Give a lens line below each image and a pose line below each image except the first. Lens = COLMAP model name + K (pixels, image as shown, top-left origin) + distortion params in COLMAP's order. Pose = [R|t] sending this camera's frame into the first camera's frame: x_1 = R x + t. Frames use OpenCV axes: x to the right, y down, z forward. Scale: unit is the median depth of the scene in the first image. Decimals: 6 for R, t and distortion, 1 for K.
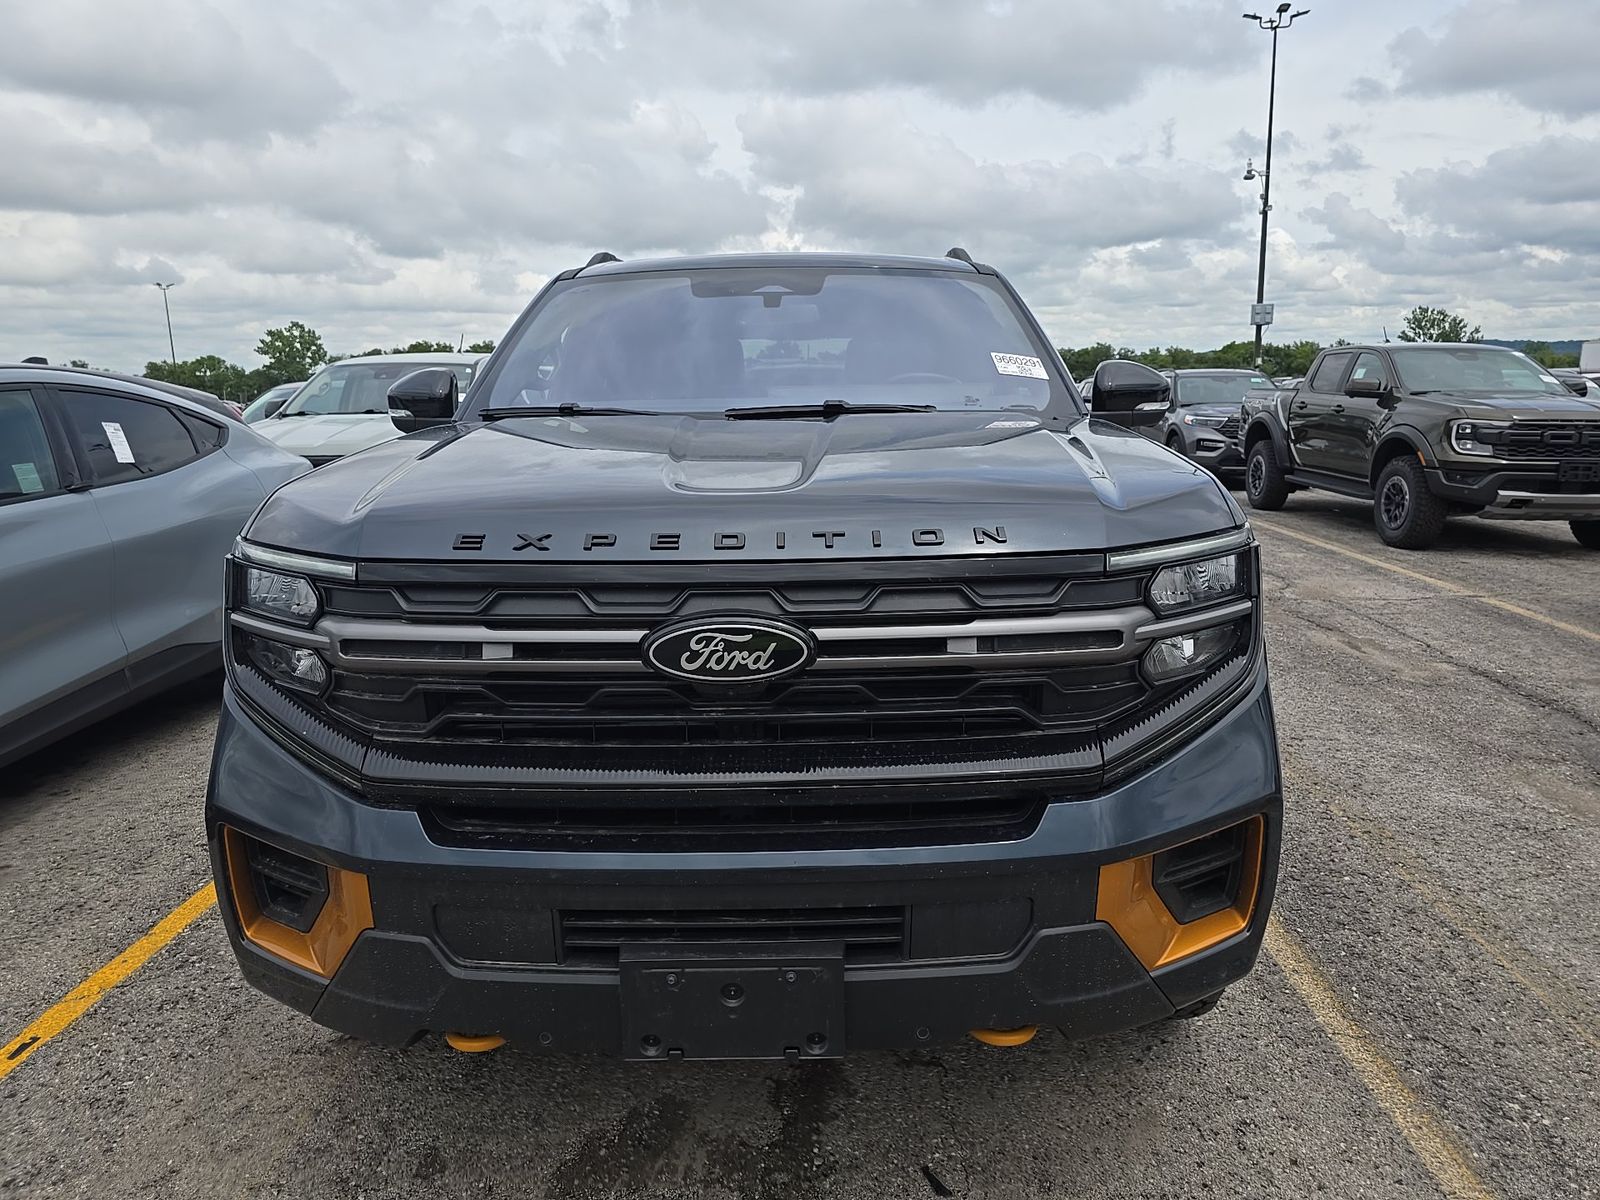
lens RADIAL K [[1107.7, 0, 800.0], [0, 1107.7, 600.0], [0, 0, 1]] dist [0.048002, -0.059025]
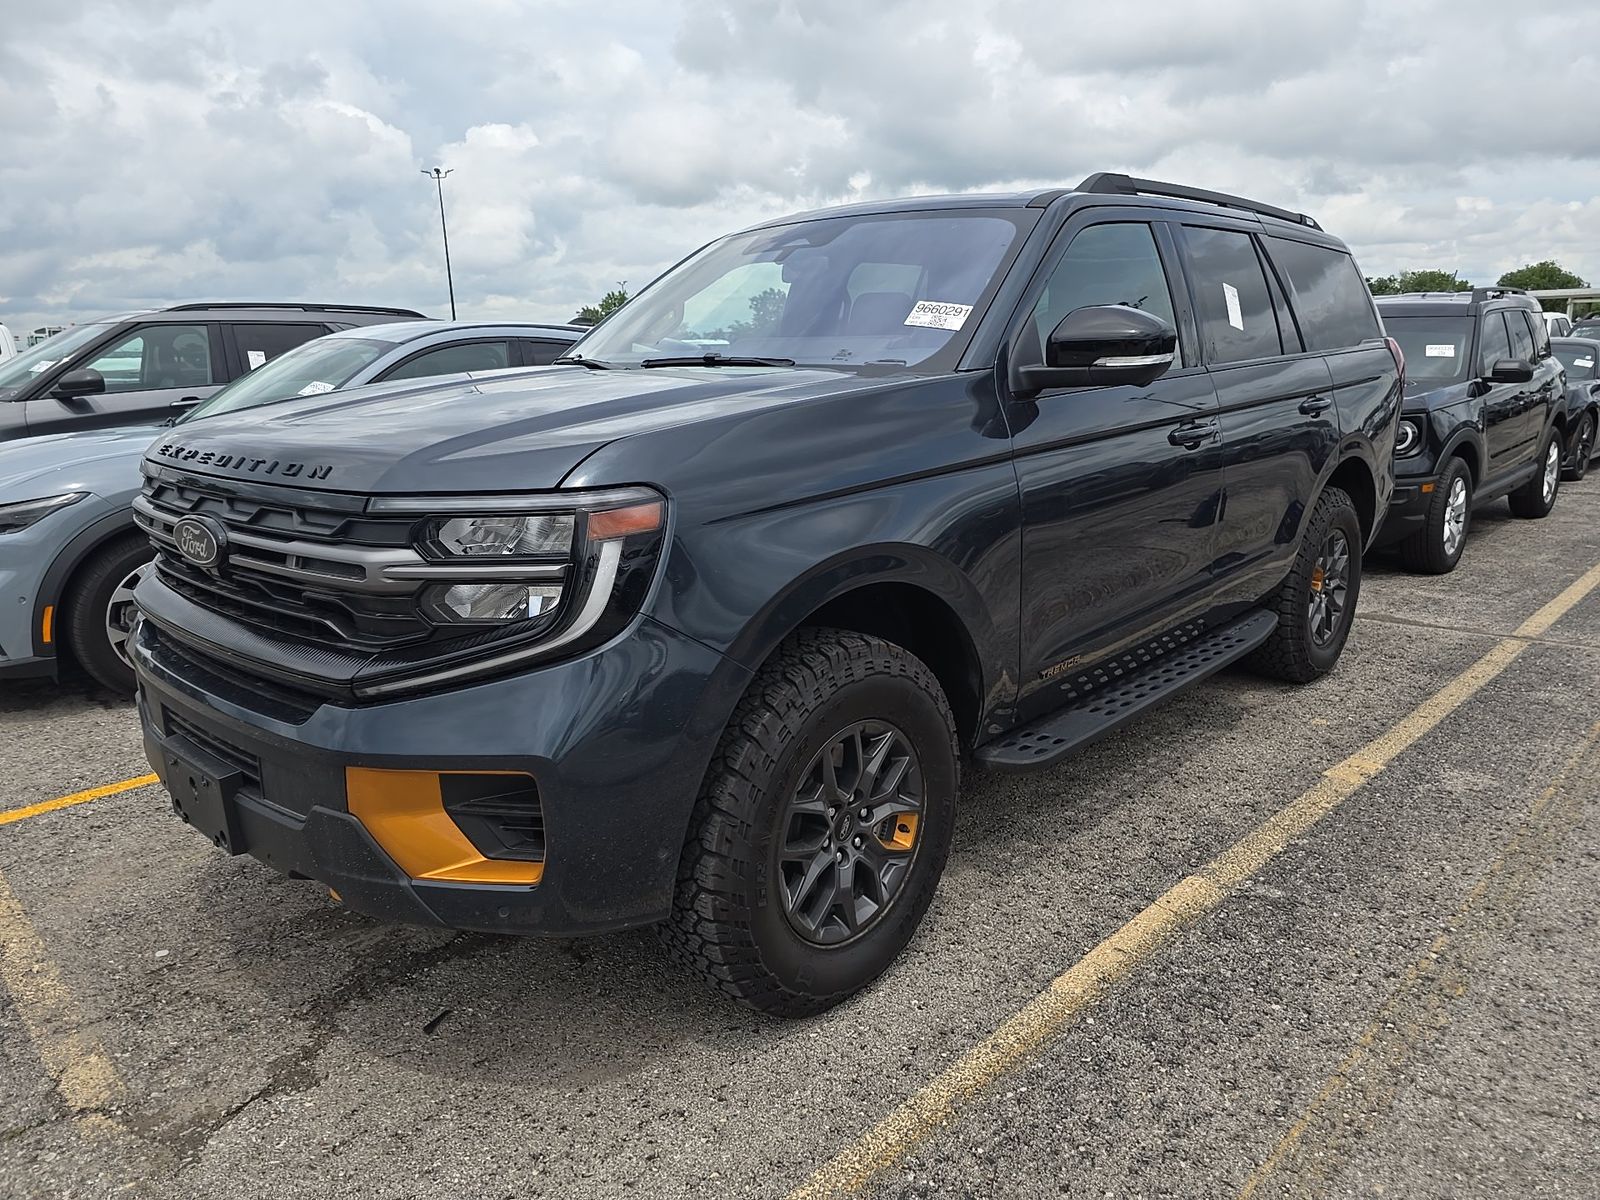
lens RADIAL K [[1107.7, 0, 800.0], [0, 1107.7, 600.0], [0, 0, 1]] dist [0.048002, -0.059025]
pose [[0.736038, 0.152169, -0.659616, 1.162703], [-0.120079, 0.988304, 0.094004, -0.081130], [0.666205, 0.010016, 0.745701, 0.385077]]
